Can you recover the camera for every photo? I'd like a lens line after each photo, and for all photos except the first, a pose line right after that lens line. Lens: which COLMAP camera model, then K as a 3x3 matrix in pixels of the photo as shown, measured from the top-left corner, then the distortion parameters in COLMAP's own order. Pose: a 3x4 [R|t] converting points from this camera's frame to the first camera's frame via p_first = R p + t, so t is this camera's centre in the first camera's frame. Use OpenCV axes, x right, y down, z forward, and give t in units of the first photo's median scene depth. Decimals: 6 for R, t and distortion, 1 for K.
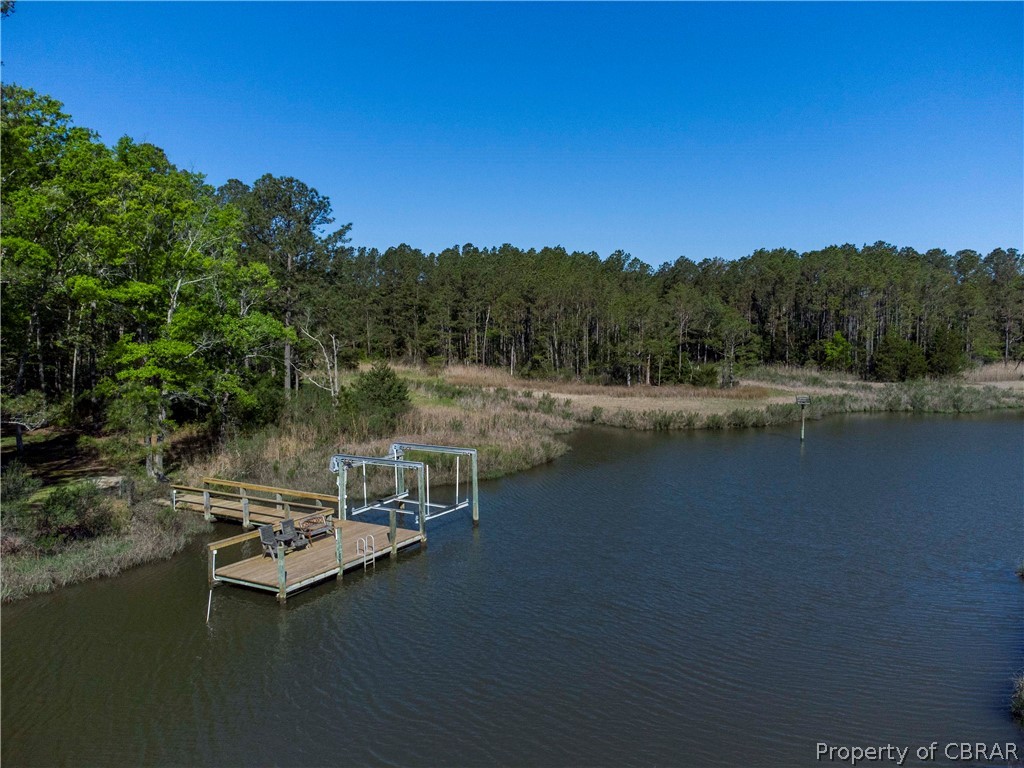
lens RADIAL K [[748.7, 0, 514.1], [0, 748.7, 383.8], [0, 0, 1]] dist [0.030285, -0.009805]
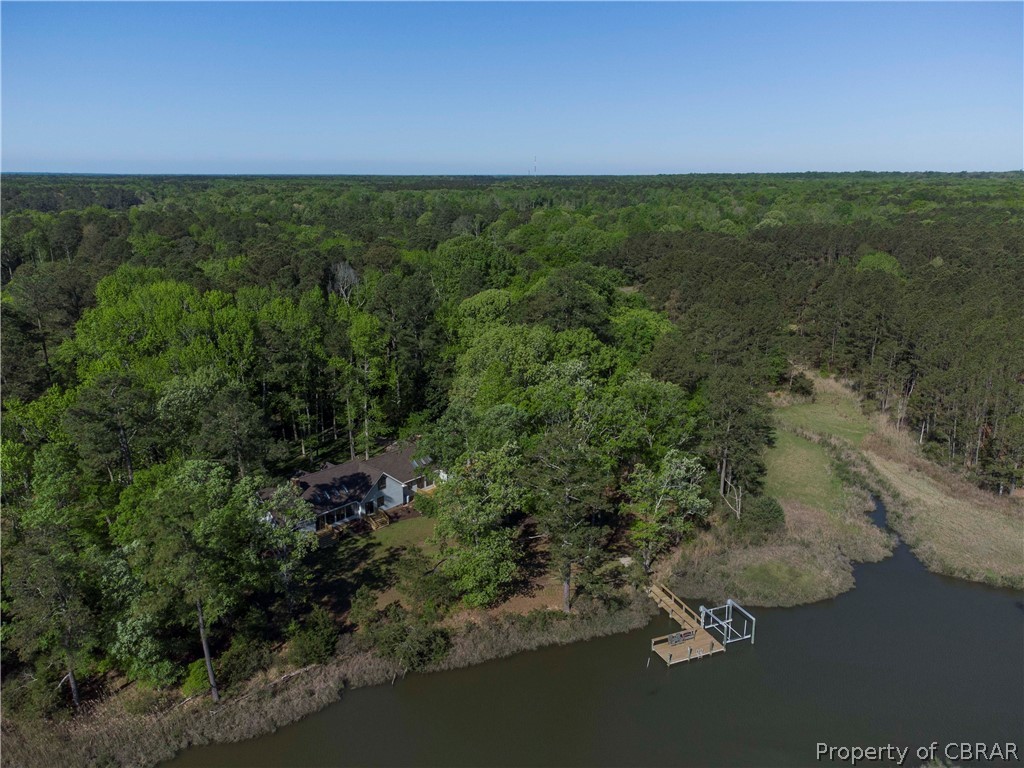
lens RADIAL K [[748.7, 0, 512.5], [0, 748.7, 383.5], [0, 0, 1]] dist [0.030285, -0.009805]
pose [[0.783684, 0.135162, -0.606276, 0.830742], [-0.030136, 0.983163, 0.180229, -1.256273], [0.620428, -0.122972, 0.774563, -1.551544]]
